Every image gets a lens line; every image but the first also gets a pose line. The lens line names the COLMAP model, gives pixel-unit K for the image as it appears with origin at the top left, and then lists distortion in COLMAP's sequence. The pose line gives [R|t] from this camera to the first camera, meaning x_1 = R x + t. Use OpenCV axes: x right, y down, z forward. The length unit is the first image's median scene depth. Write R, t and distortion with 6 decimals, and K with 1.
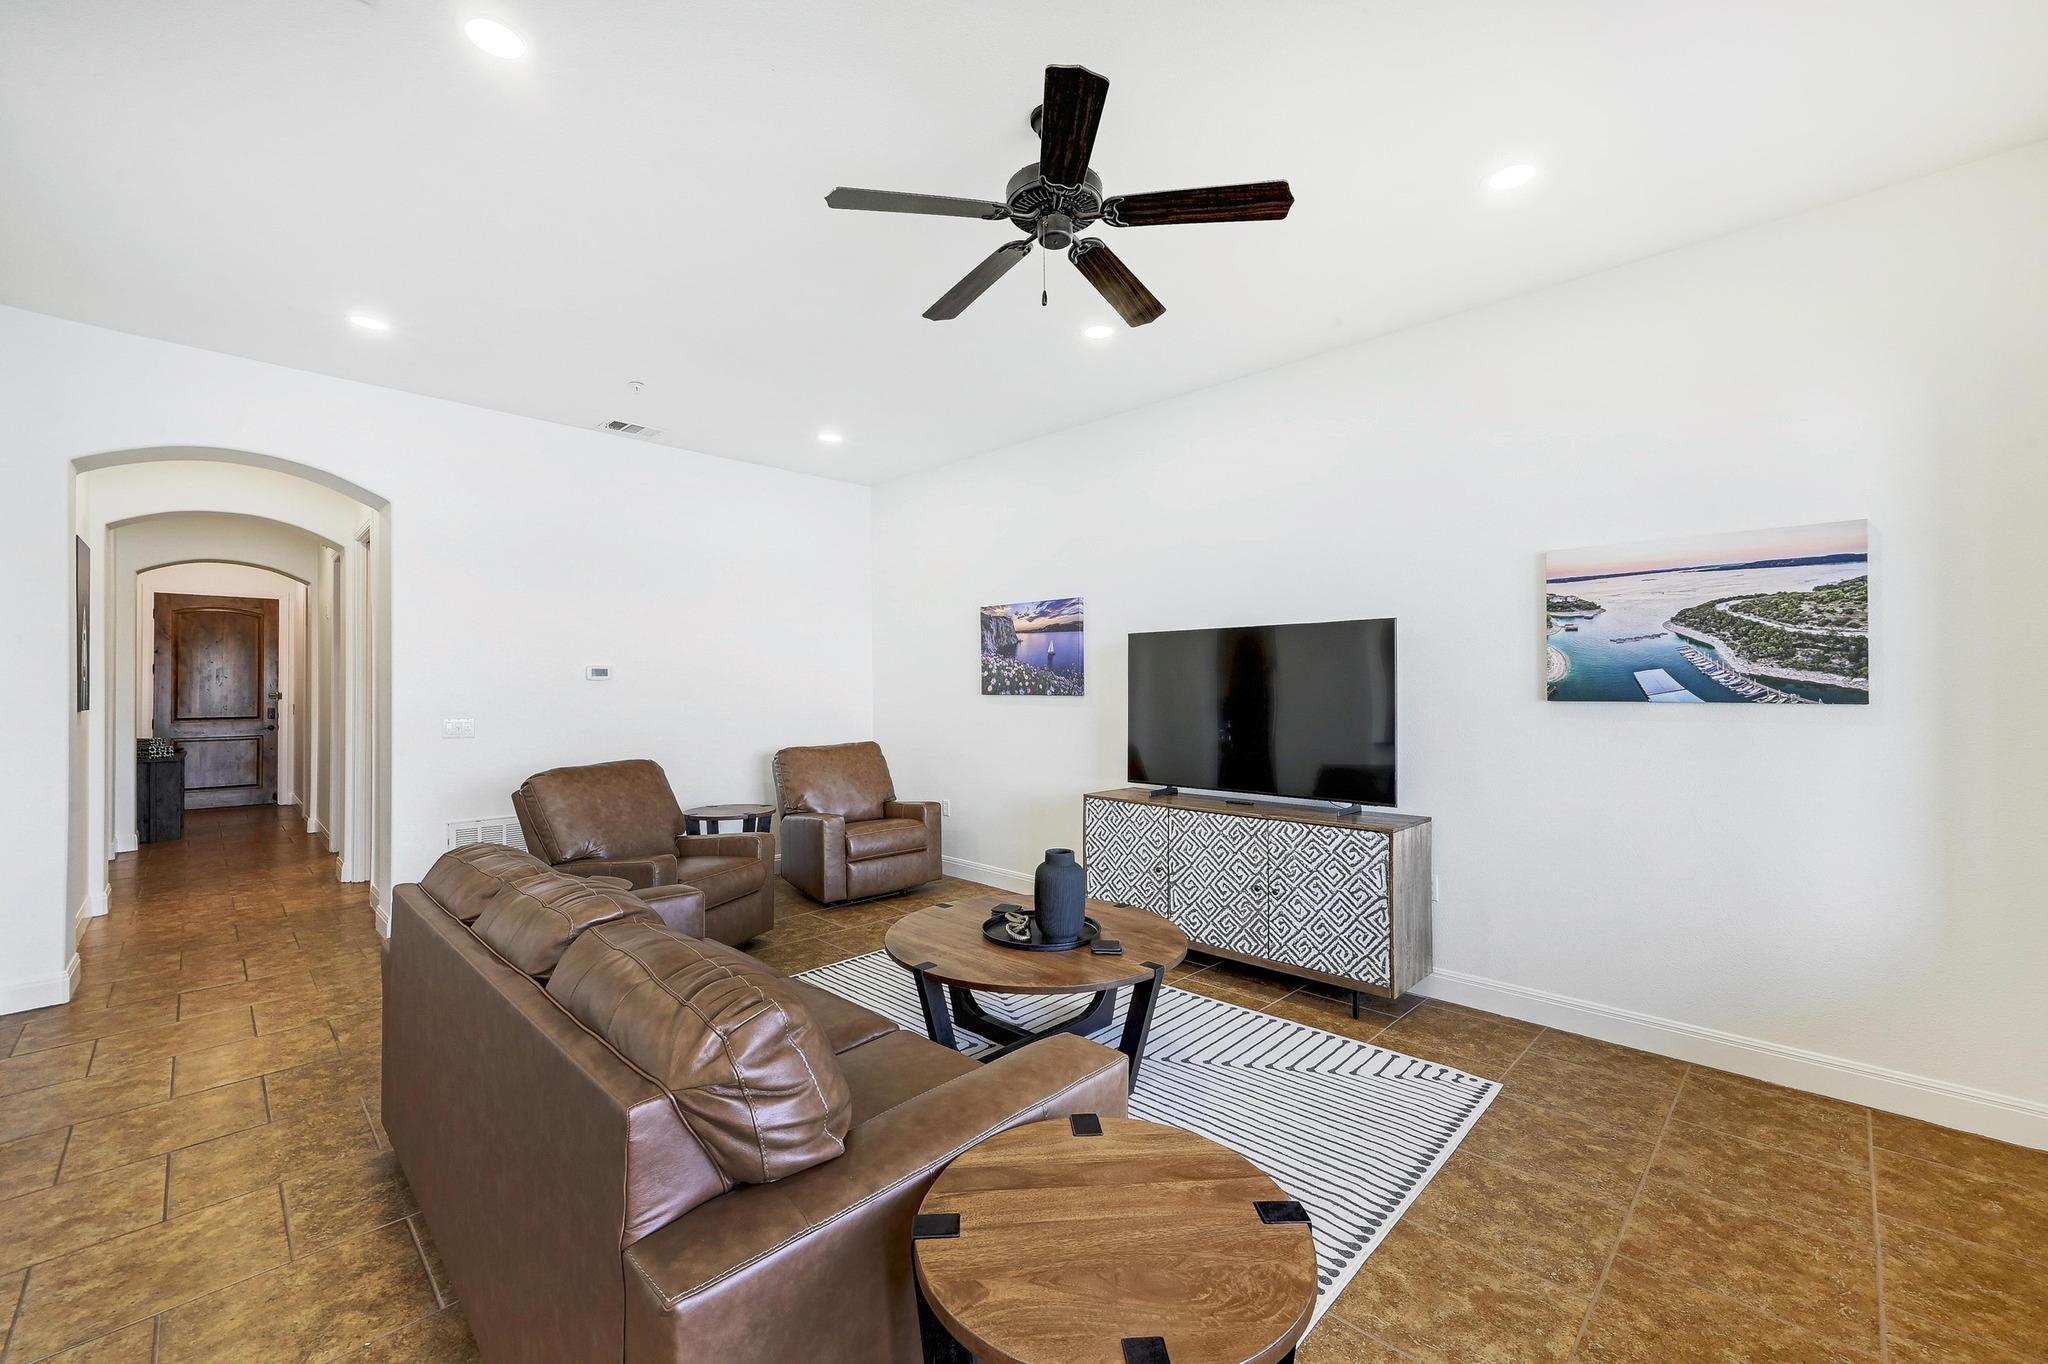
lens RADIAL K [[821.4, 0, 1022.9], [0, 821.4, 679.0], [0, 0, 1]] dist [0.003373, 0.000380]
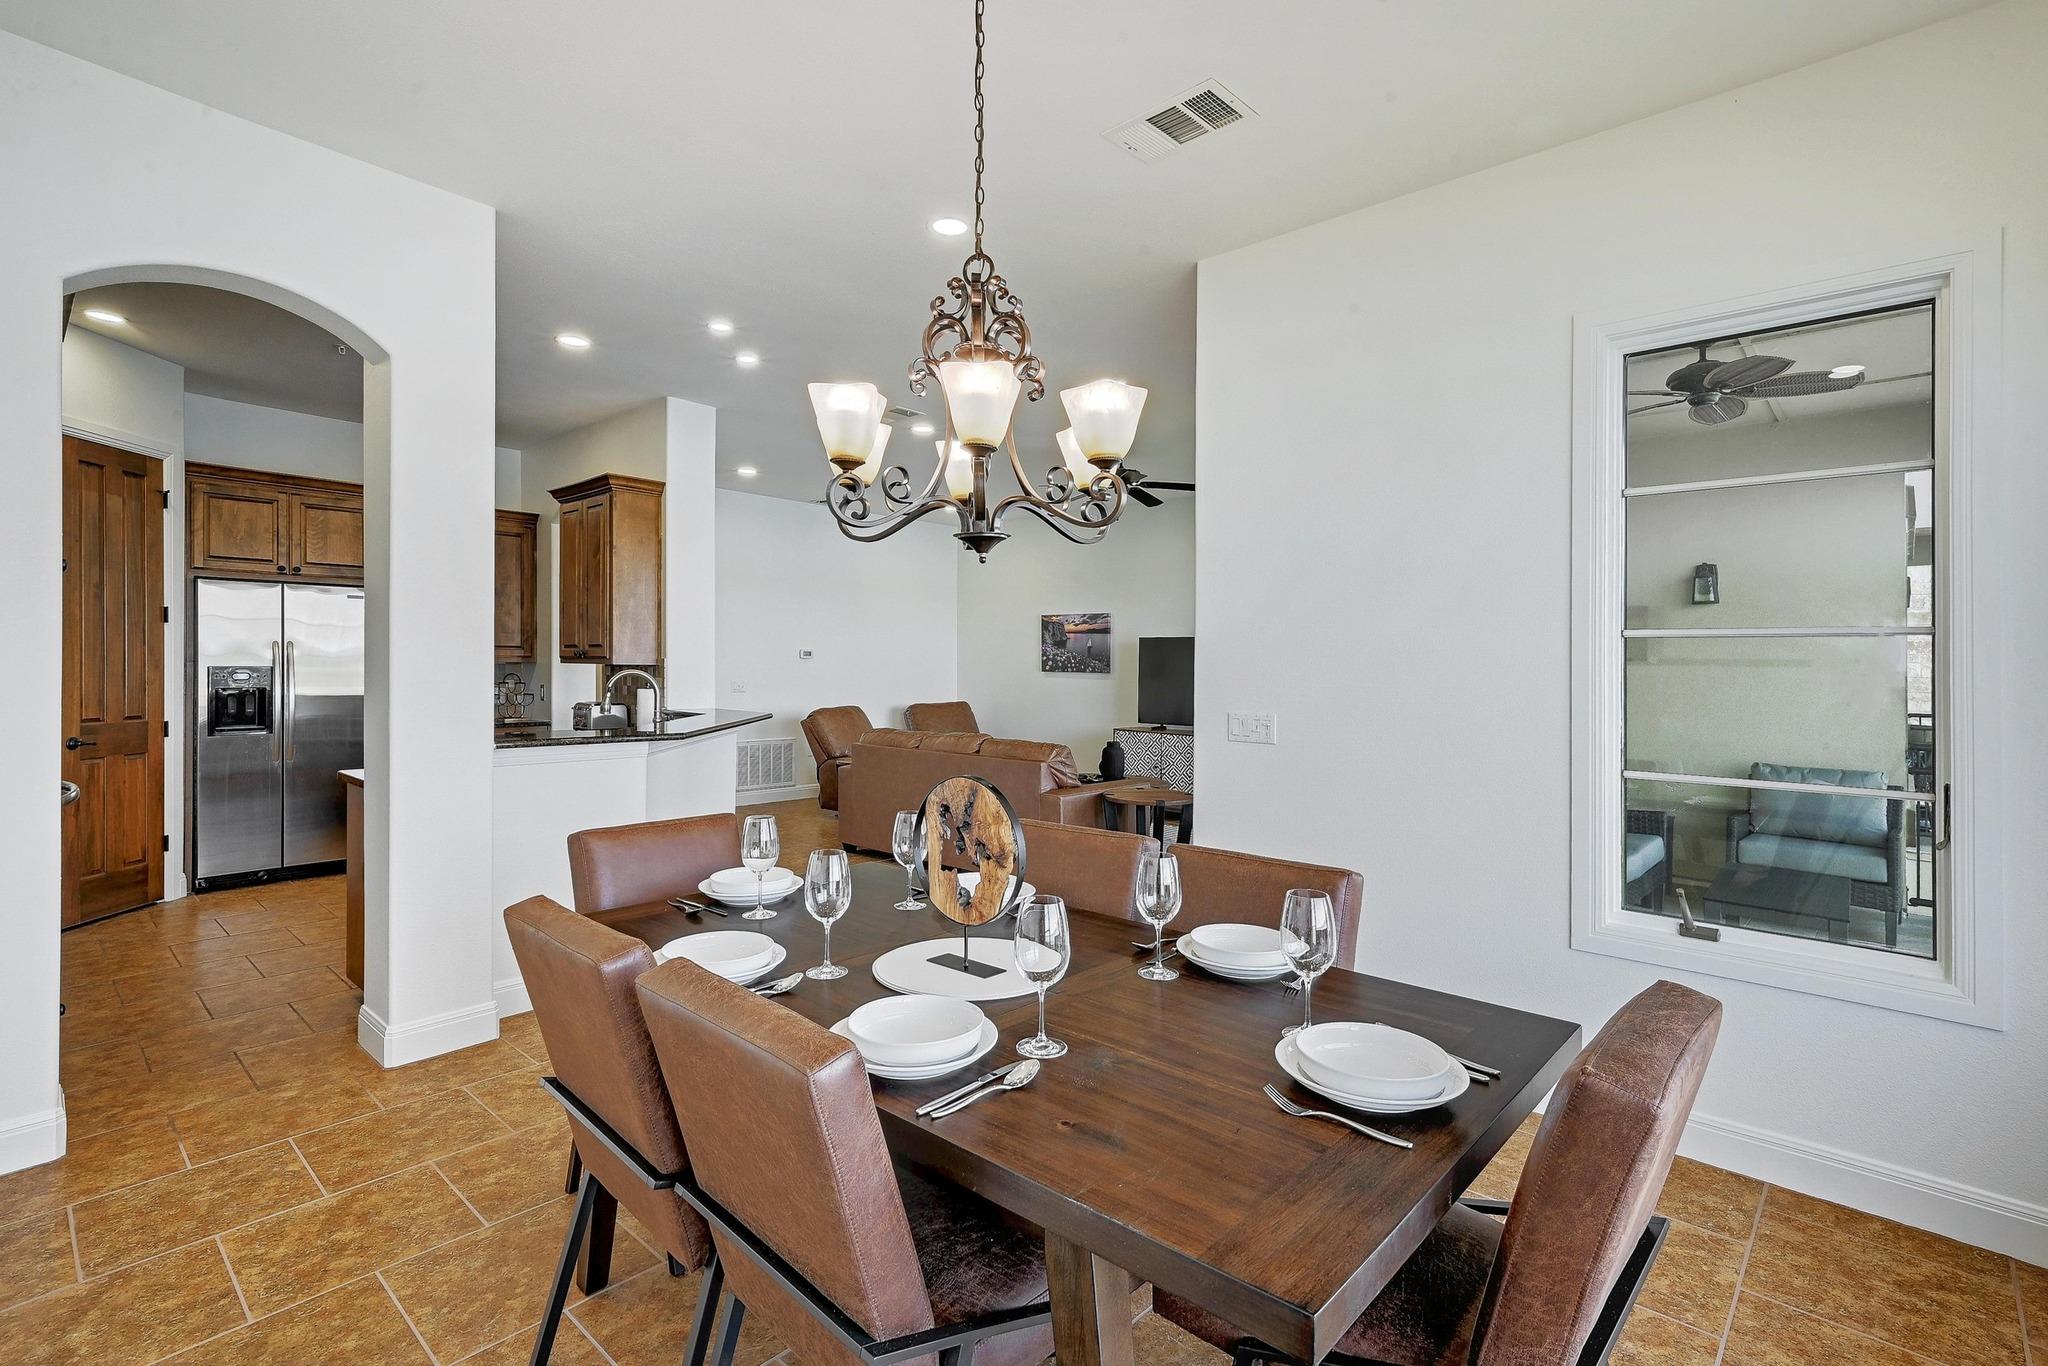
lens RADIAL K [[971.3, 0, 996.6], [0, 971.3, 671.1], [0, 0, 1]] dist [-0.003495, -0.001230]
pose [[0.999809, 0.016246, 0.010887, -0.257080], [-0.016404, 0.999759, 0.014577, -0.012778], [-0.010648, -0.014753, 0.999834, -1.375848]]
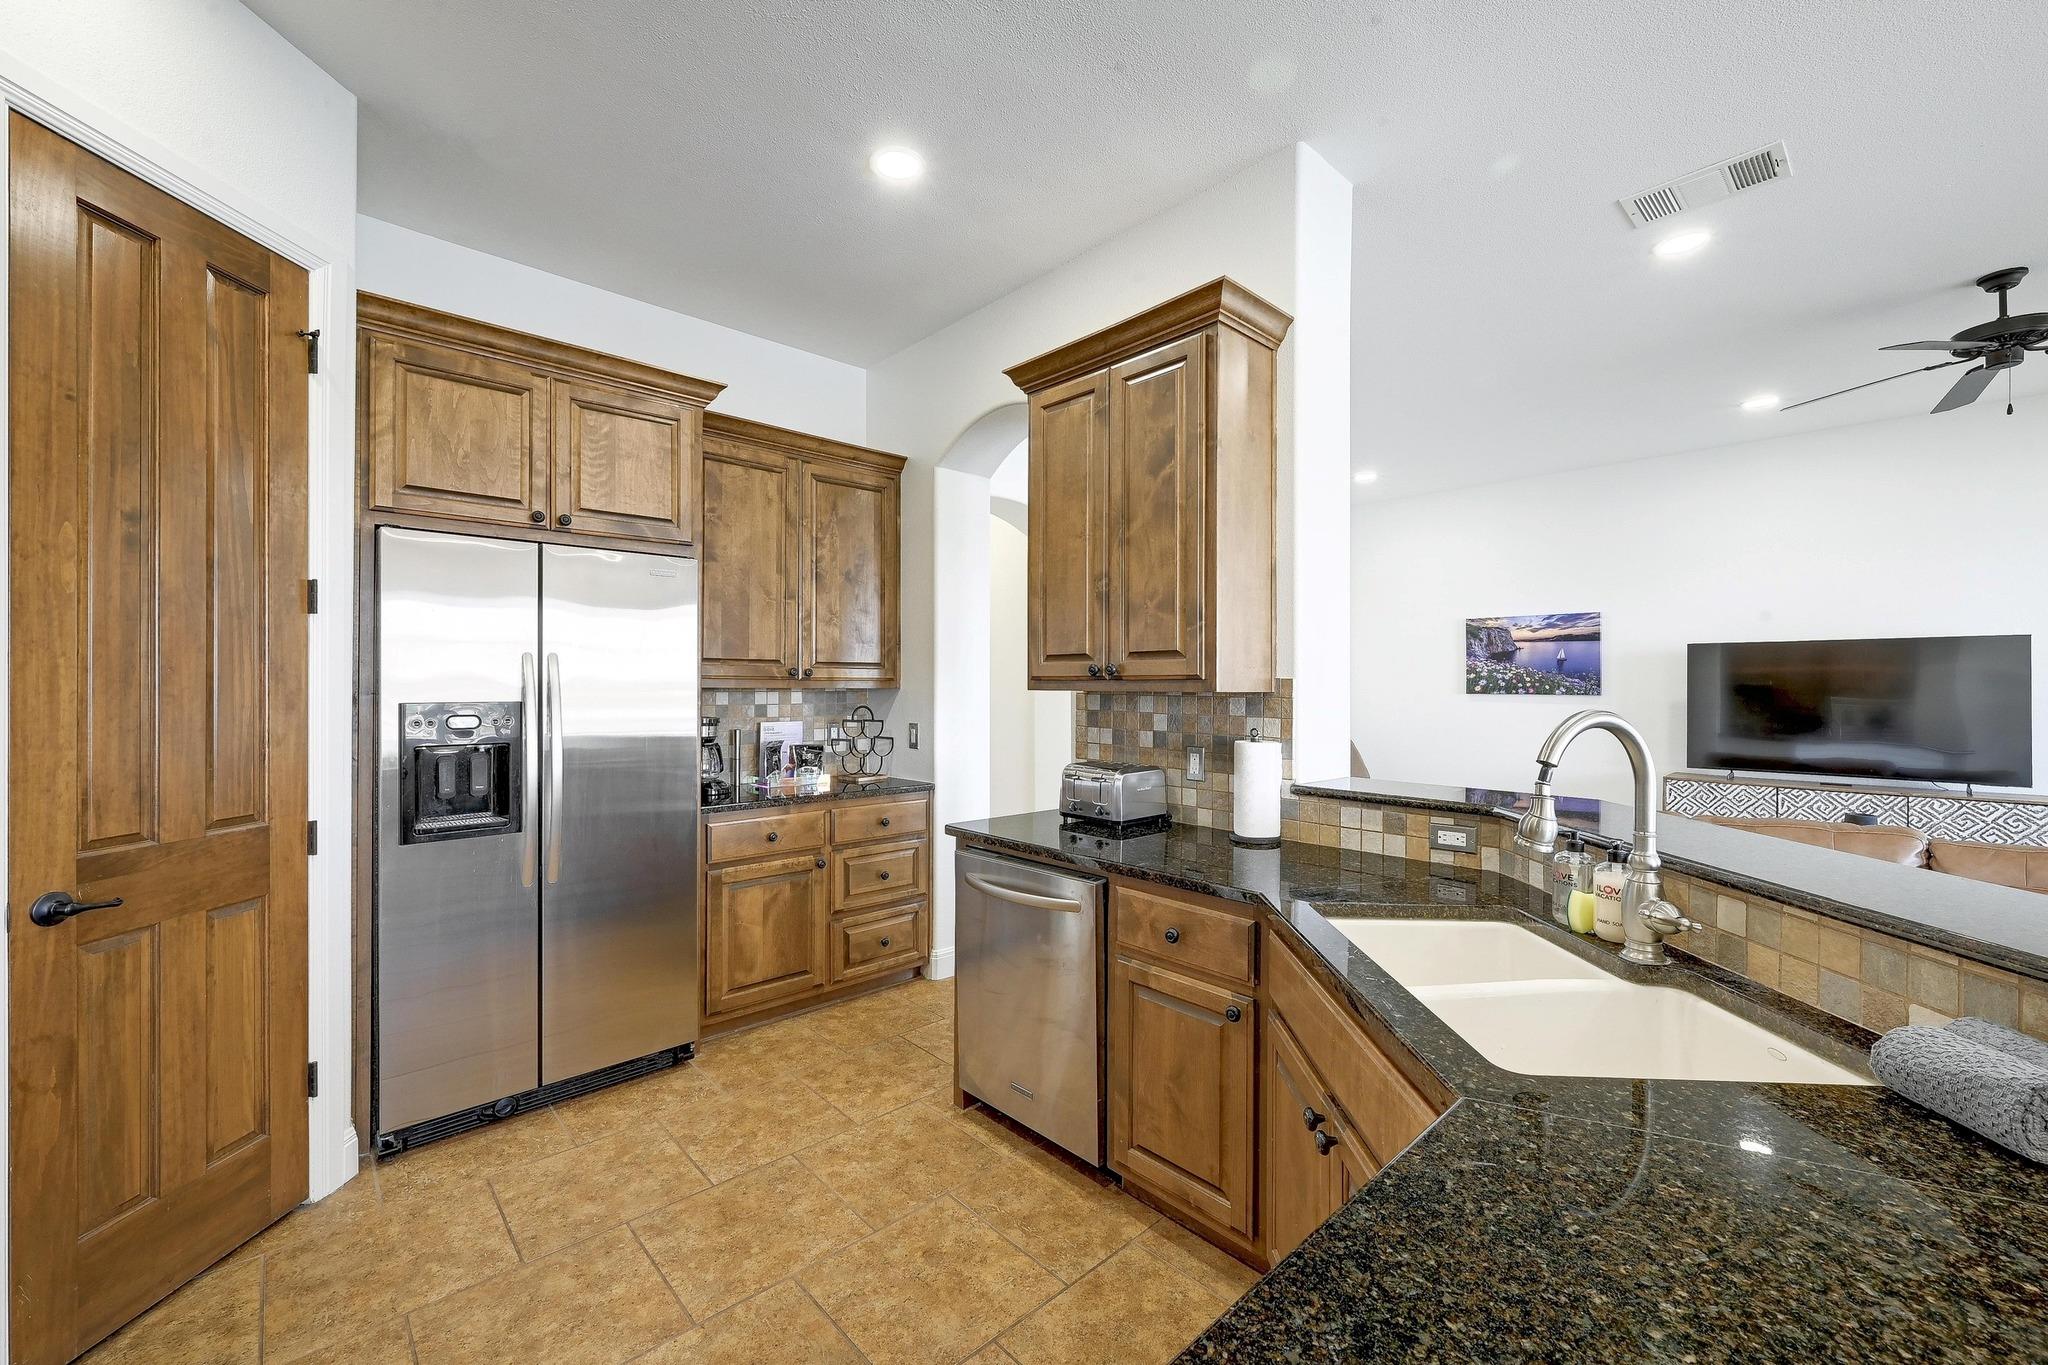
lens RADIAL K [[821.4, 0, 1009.5], [0, 821.4, 678.7], [0, 0, 1]] dist [0.003373, 0.000380]
pose [[0.997830, 0.006810, -0.065482, -1.039457], [-0.006729, 0.999976, 0.001456, 0.000164], [0.065491, -0.001012, 0.997853, -0.352127]]
